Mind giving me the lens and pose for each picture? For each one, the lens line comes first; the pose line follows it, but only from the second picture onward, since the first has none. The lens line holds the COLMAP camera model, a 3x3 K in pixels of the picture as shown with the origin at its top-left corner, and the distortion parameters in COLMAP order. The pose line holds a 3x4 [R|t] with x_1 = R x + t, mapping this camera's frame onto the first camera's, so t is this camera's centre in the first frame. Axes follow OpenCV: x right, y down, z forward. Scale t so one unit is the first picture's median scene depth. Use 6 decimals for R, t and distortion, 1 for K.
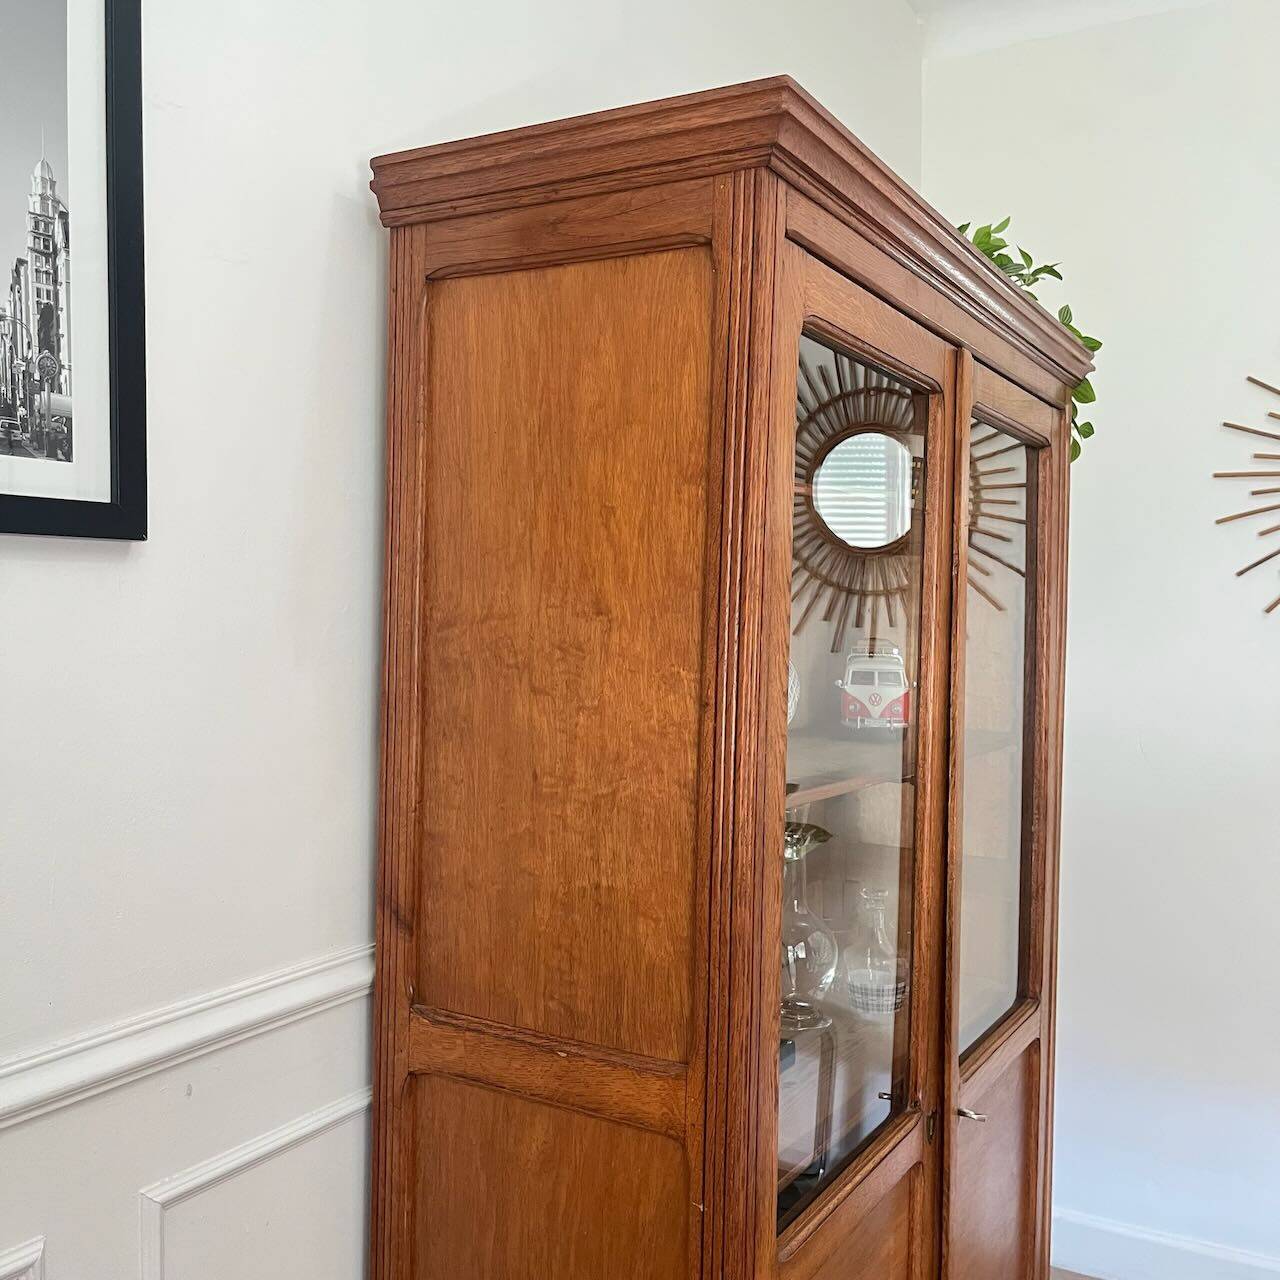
lens RADIAL K [[1306.0, 0, 639.4], [0, 1306.0, 635.2], [0, 0, 1]] dist [0.020764, 0.000000]
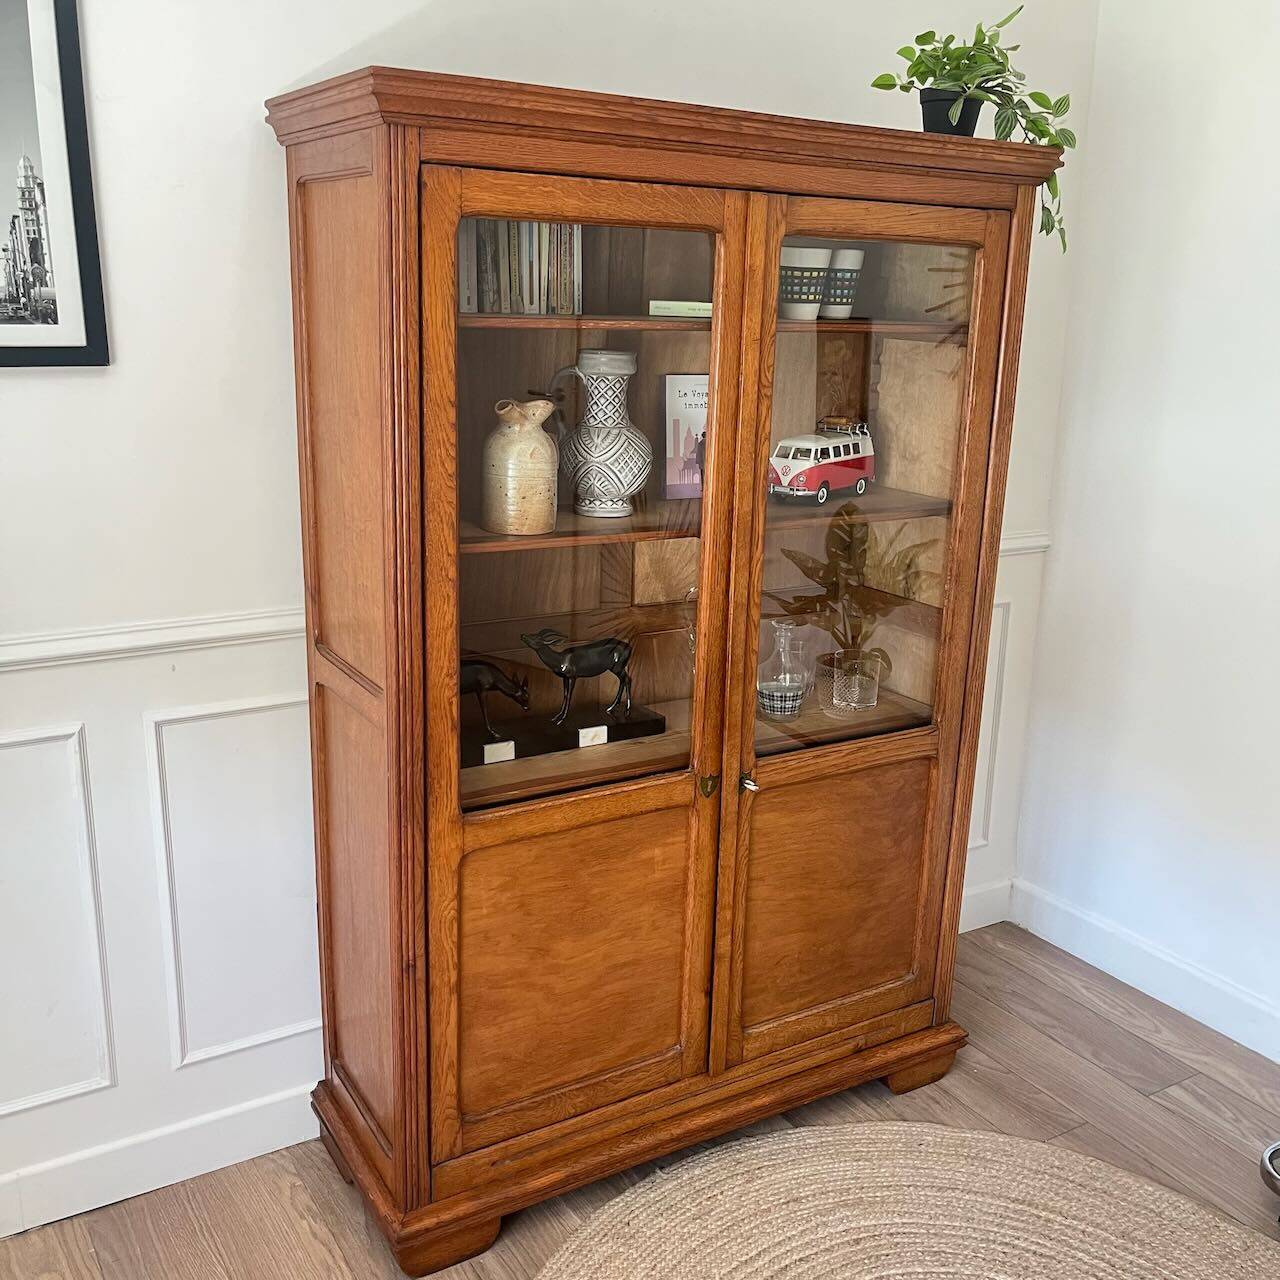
lens RADIAL K [[1306.0, 0, 637.0], [0, 1306.0, 651.8], [0, 0, 1]] dist [0.020764, 0.000000]
pose [[0.883279, 0.129407, -0.450635, 1.001336], [-0.019658, 0.970531, 0.240172, -0.123130], [0.468436, -0.203280, 0.859794, -0.256158]]
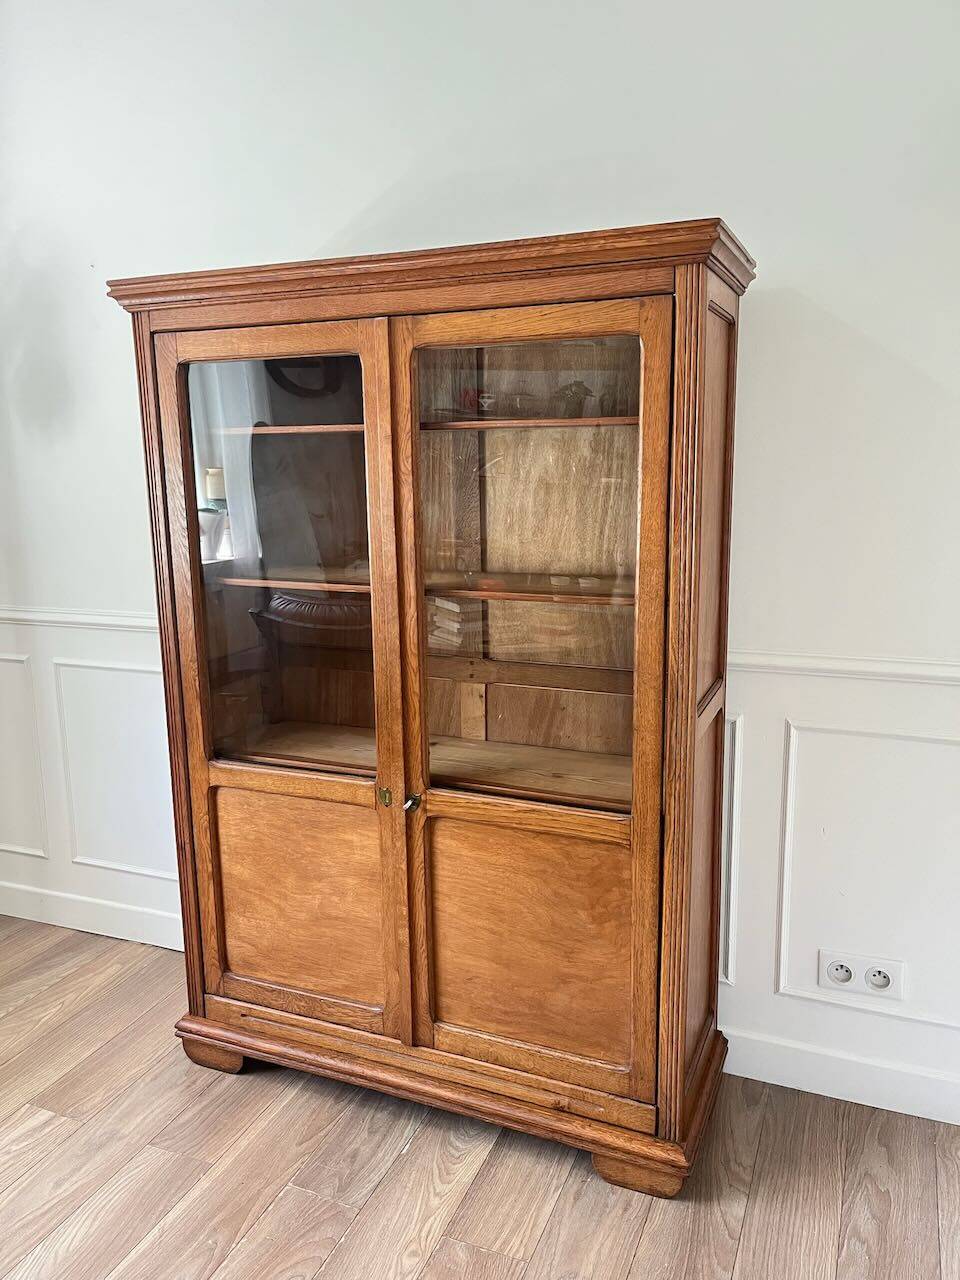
lens RADIAL K [[978.6, 0, 472.1], [0, 978.6, 649.0], [0, 0, 1]] dist [0.040500, -0.058574]
pose [[0.124695, 0.174780, -0.976680, 1.913552], [0.000789, 0.984345, 0.176252, -0.053102], [0.992195, -0.022748, 0.122605, 1.264377]]
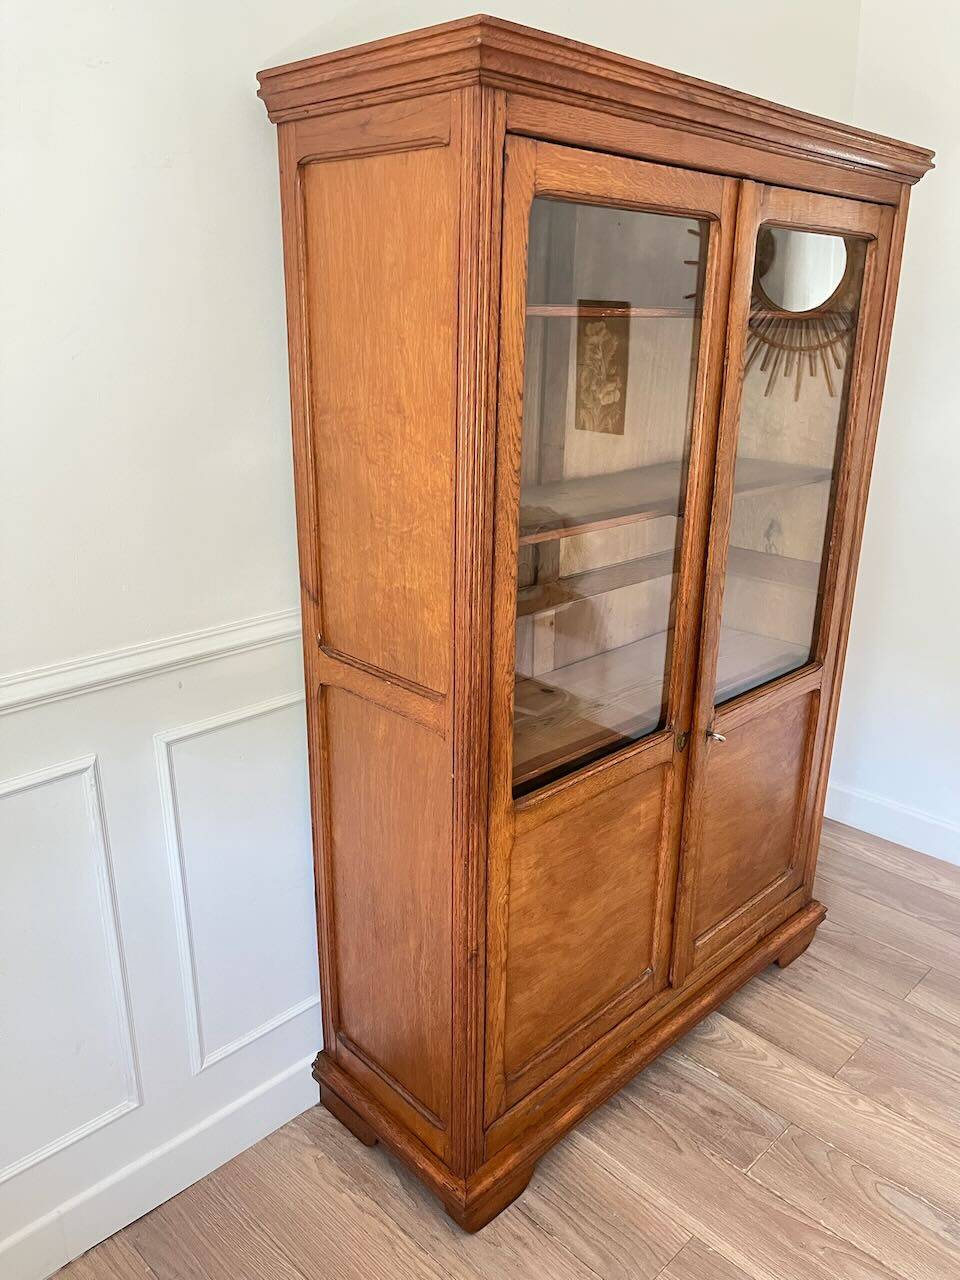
lens RADIAL K [[978.6, 0, 494.4], [0, 978.6, 642.7], [0, 0, 1]] dist [0.040500, -0.058574]
pose [[0.968320, 0.075237, -0.238108, 0.360283], [-0.000543, 0.954163, 0.299286, -0.100296], [0.249711, -0.289676, 0.923976, -0.099054]]
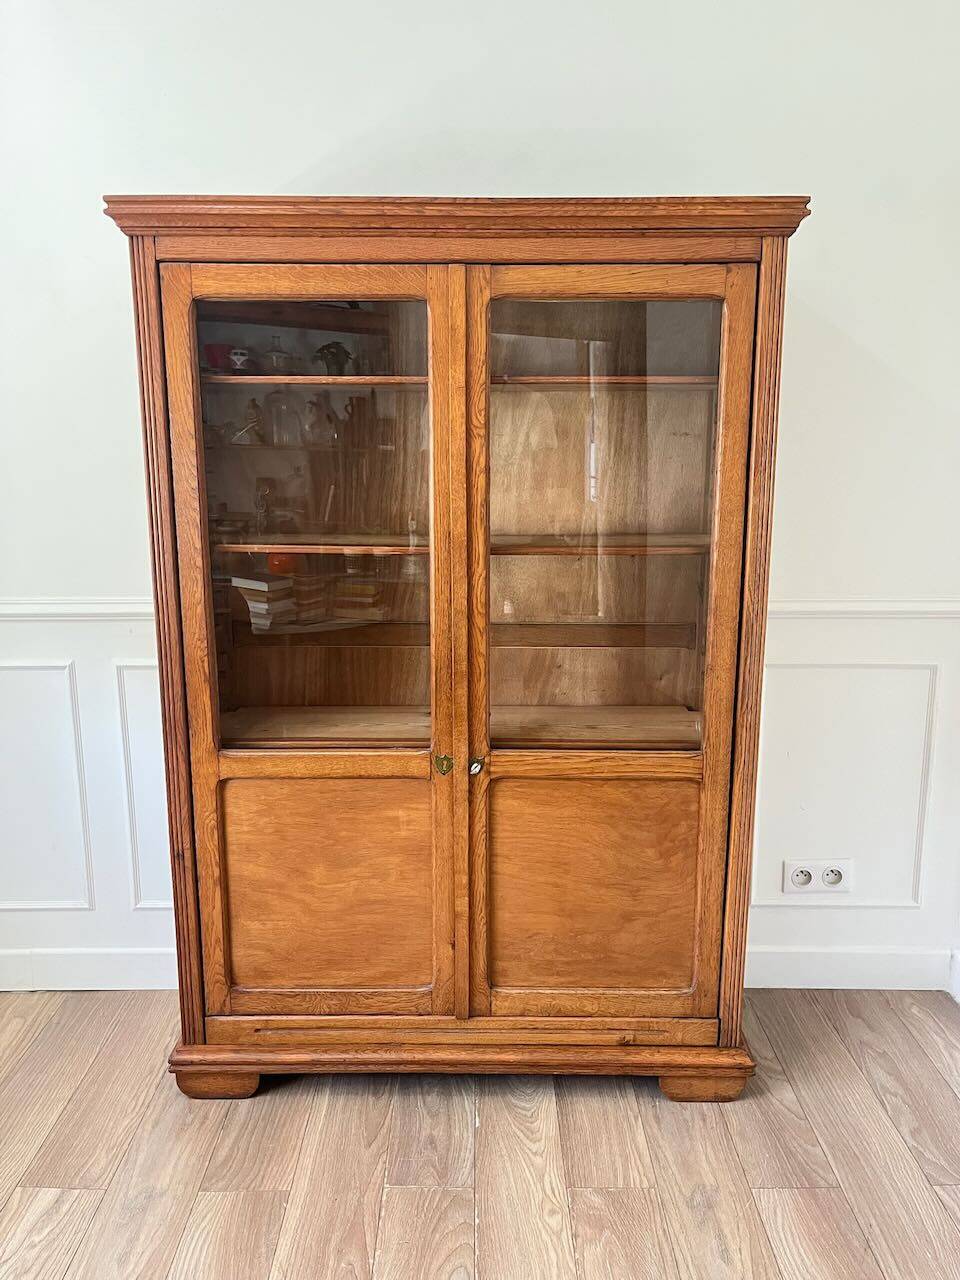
lens RADIAL K [[978.6, 0, 481.0], [0, 978.6, 647.9], [0, 0, 1]] dist [0.040500, -0.058574]
pose [[0.503782, 0.154431, -0.849914, 1.679799], [-0.005782, 0.984471, 0.175453, 0.016391], [0.863811, -0.083476, 0.496852, 0.579274]]
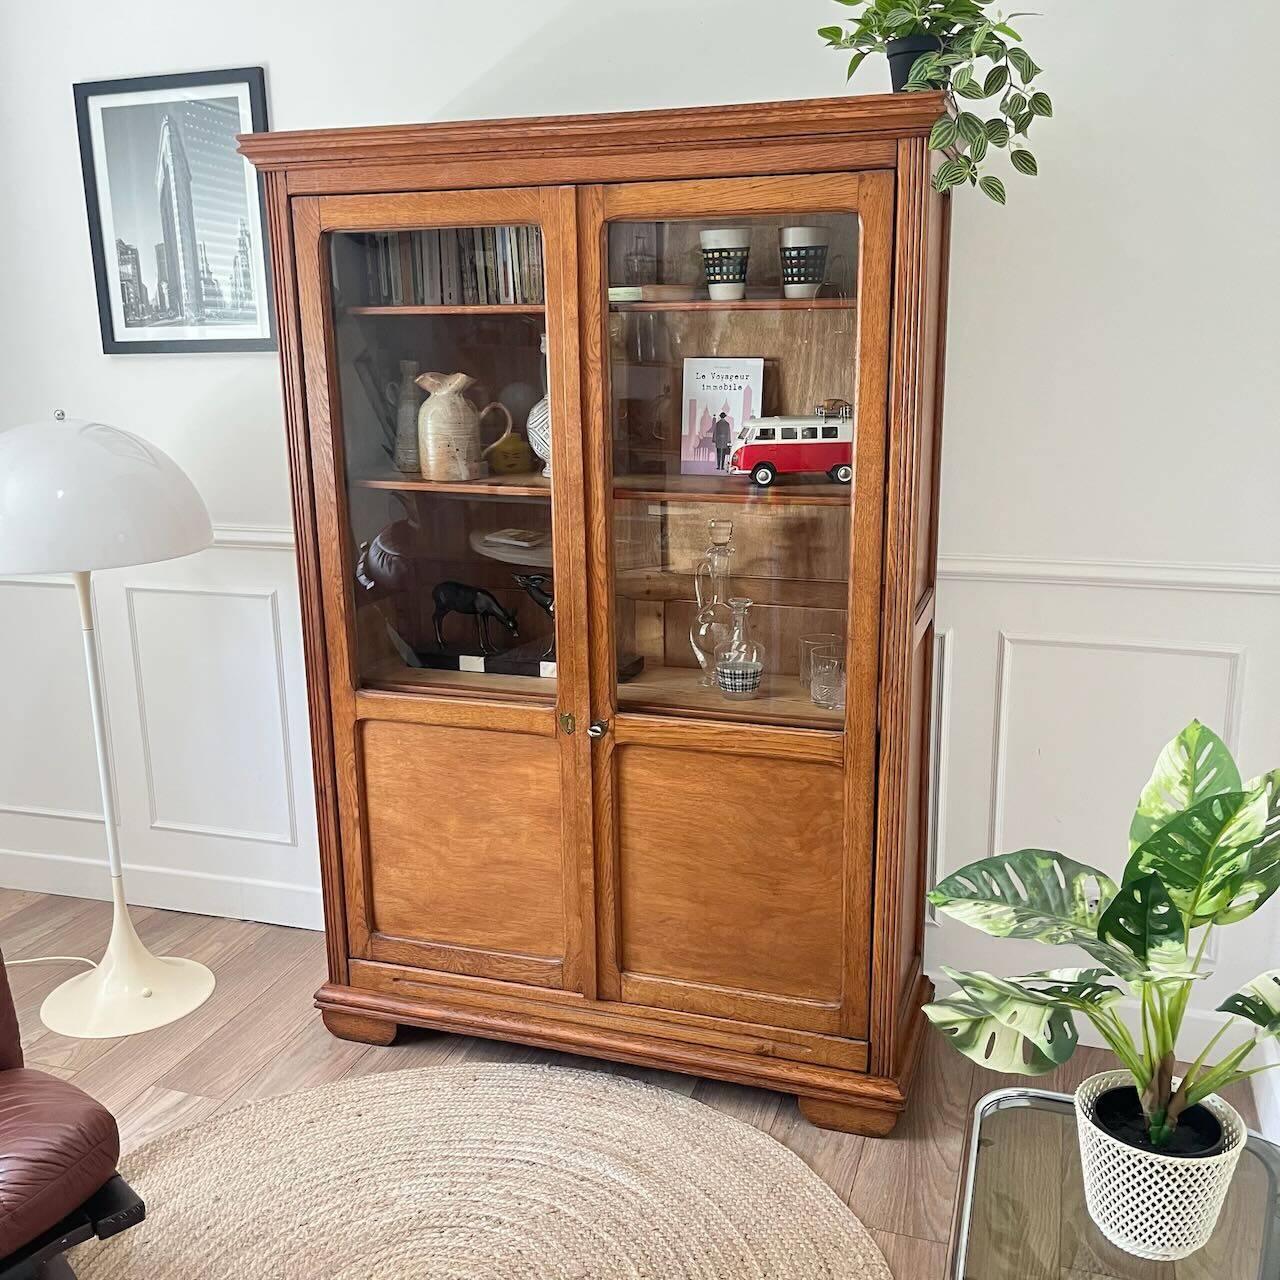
lens RADIAL K [[1306.0, 0, 646.6], [0, 1306.0, 650.5], [0, 0, 1]] dist [0.020764, 0.000000]
pose [[0.206203, 0.219458, -0.953582, 2.219024], [-0.000971, 0.974571, 0.224079, -0.068481], [0.978509, -0.045280, 0.201173, 1.036502]]
